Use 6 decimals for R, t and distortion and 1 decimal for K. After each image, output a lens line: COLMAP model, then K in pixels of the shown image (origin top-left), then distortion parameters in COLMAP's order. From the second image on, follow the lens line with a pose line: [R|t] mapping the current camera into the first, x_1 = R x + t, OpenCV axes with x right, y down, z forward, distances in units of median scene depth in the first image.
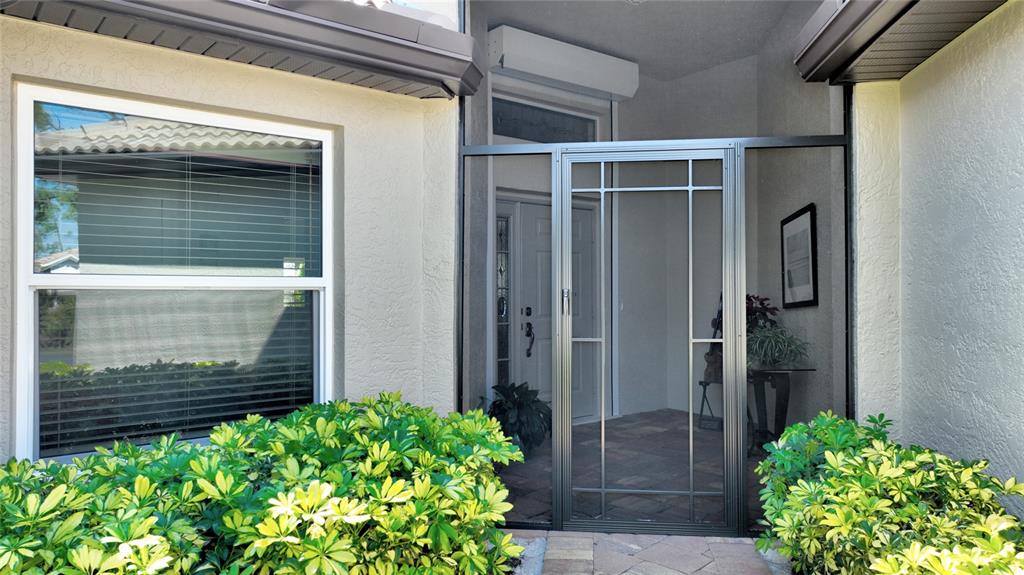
lens RADIAL K [[731.9, 0, 513.8], [0, 731.9, 291.8], [0, 0, 1]] dist [0.002673, 0.003834]
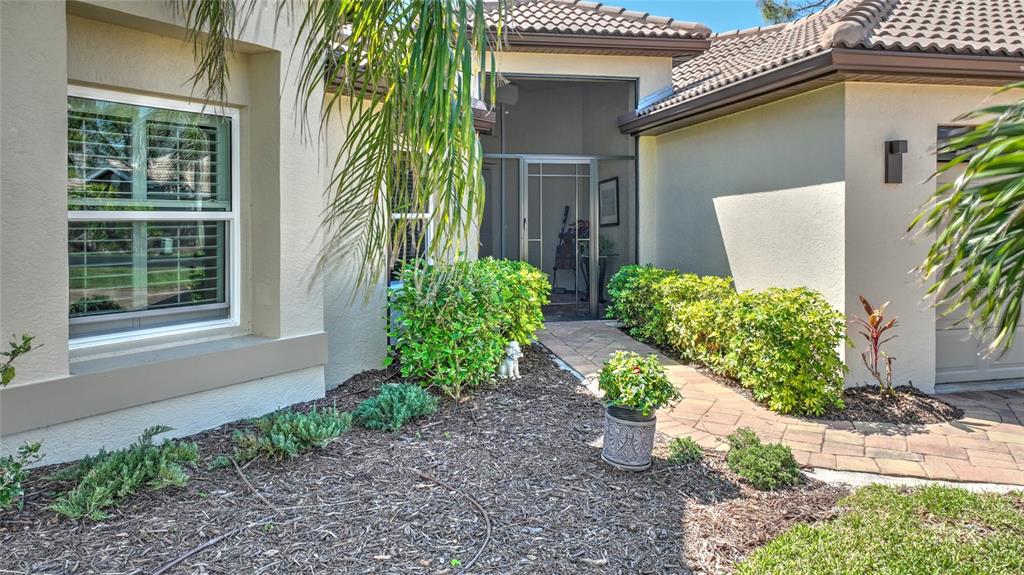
lens RADIAL K [[731.9, 0, 512.1], [0, 731.9, 285.1], [0, 0, 1]] dist [0.002673, 0.003834]
pose [[0.955728, -0.034710, 0.292197, -0.658594], [0.008608, 0.995891, 0.090146, -0.002530], [-0.294125, -0.083640, 0.952100, -1.223021]]
